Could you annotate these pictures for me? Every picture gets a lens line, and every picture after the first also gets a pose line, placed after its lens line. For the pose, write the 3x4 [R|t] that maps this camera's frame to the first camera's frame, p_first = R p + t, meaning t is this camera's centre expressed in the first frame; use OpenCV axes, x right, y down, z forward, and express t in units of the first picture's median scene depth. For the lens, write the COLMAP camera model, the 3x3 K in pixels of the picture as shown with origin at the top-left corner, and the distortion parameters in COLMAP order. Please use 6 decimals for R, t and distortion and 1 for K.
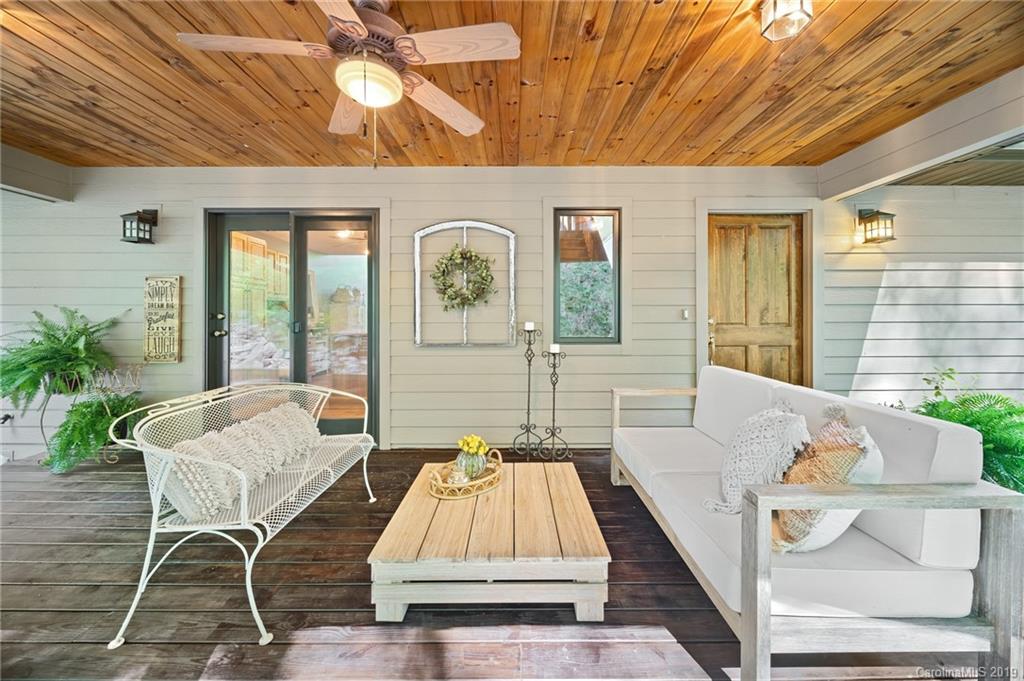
lens RADIAL K [[373.6, 0, 512.4], [0, 373.6, 317.5], [0, 0, 1]] dist [-0.000510, -0.000045]
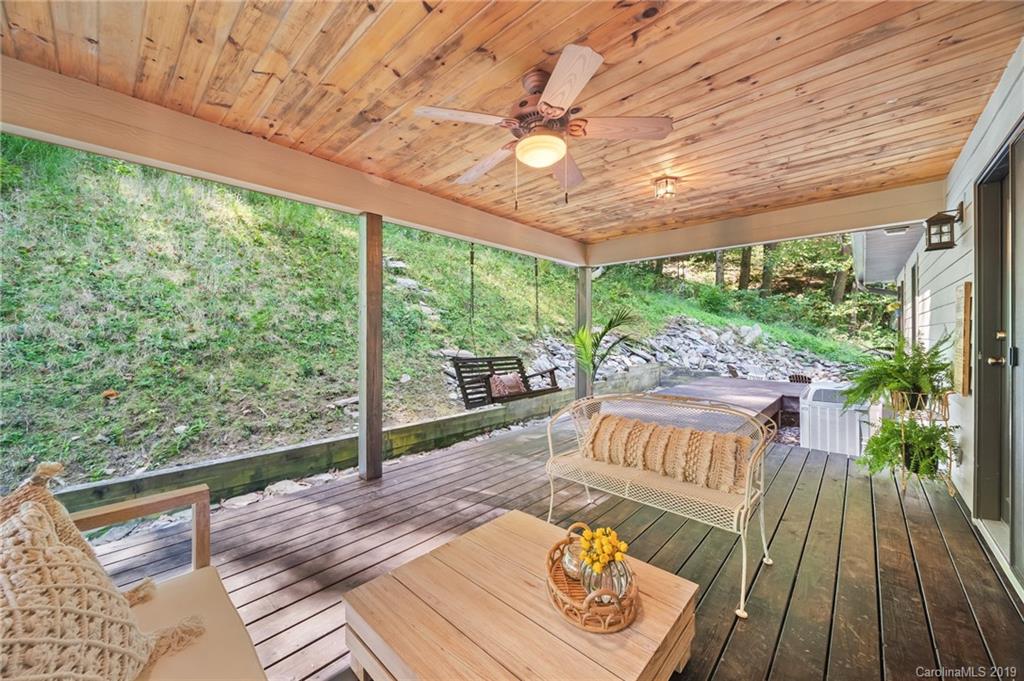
lens RADIAL K [[368.6, 0, 514.9], [0, 368.6, 335.3], [0, 0, 1]] dist [0.000204, -0.000009]
pose [[-0.666885, -0.000049, -0.745160, 0.312043], [-0.000962, 0.999999, 0.000796, -0.001923], [0.745160, 0.001247, -0.666885, 0.933634]]
